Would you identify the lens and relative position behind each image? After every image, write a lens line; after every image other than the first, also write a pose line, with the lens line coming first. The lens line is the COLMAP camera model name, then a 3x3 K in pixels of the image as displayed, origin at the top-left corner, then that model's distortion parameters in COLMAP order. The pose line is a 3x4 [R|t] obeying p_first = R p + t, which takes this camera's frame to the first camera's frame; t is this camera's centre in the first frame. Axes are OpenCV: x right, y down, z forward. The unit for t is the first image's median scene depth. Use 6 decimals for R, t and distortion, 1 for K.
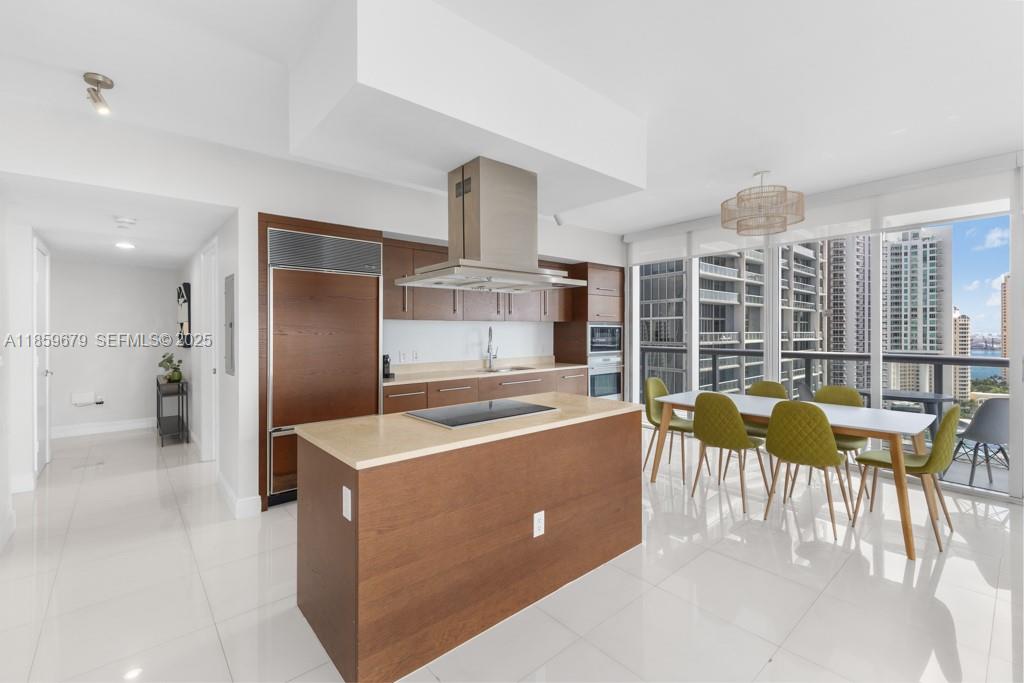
lens RADIAL K [[425.6, 0, 496.9], [0, 425.6, 333.4], [0, 0, 1]] dist [0.000296, -0.000401]
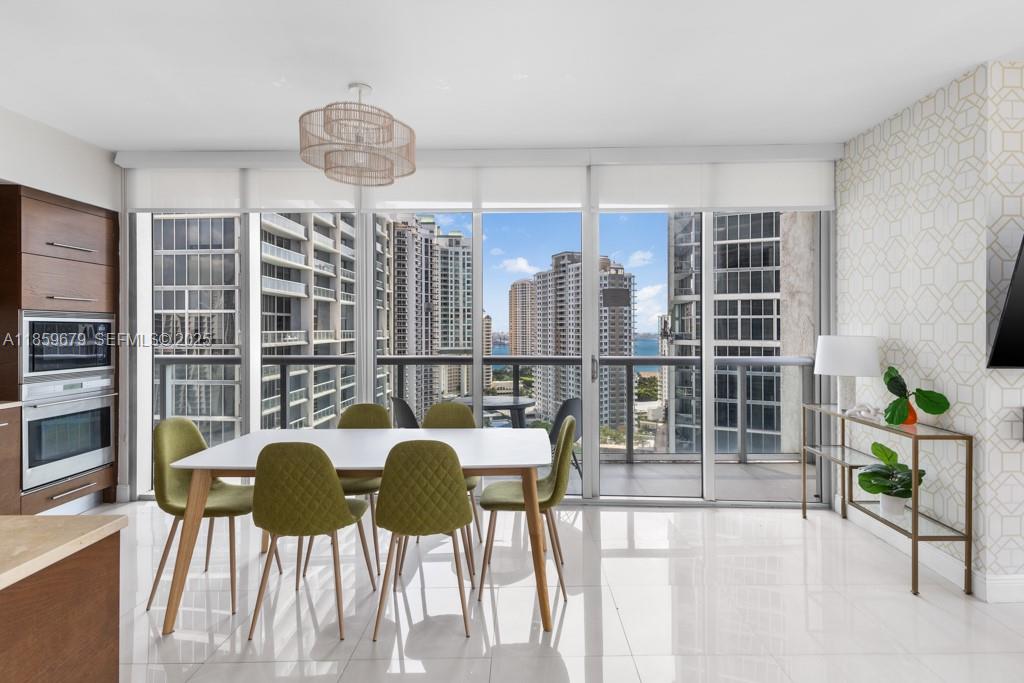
lens RADIAL K [[535.8, 0, 529.3], [0, 535.8, 330.3], [0, 0, 1]] dist [0.036679, -0.000159]
pose [[0.614168, 0.000119, 0.789176, 0.071699], [0.002895, 0.999993, -0.002404, -0.001562], [-0.789170, 0.003761, 0.614163, 0.161172]]
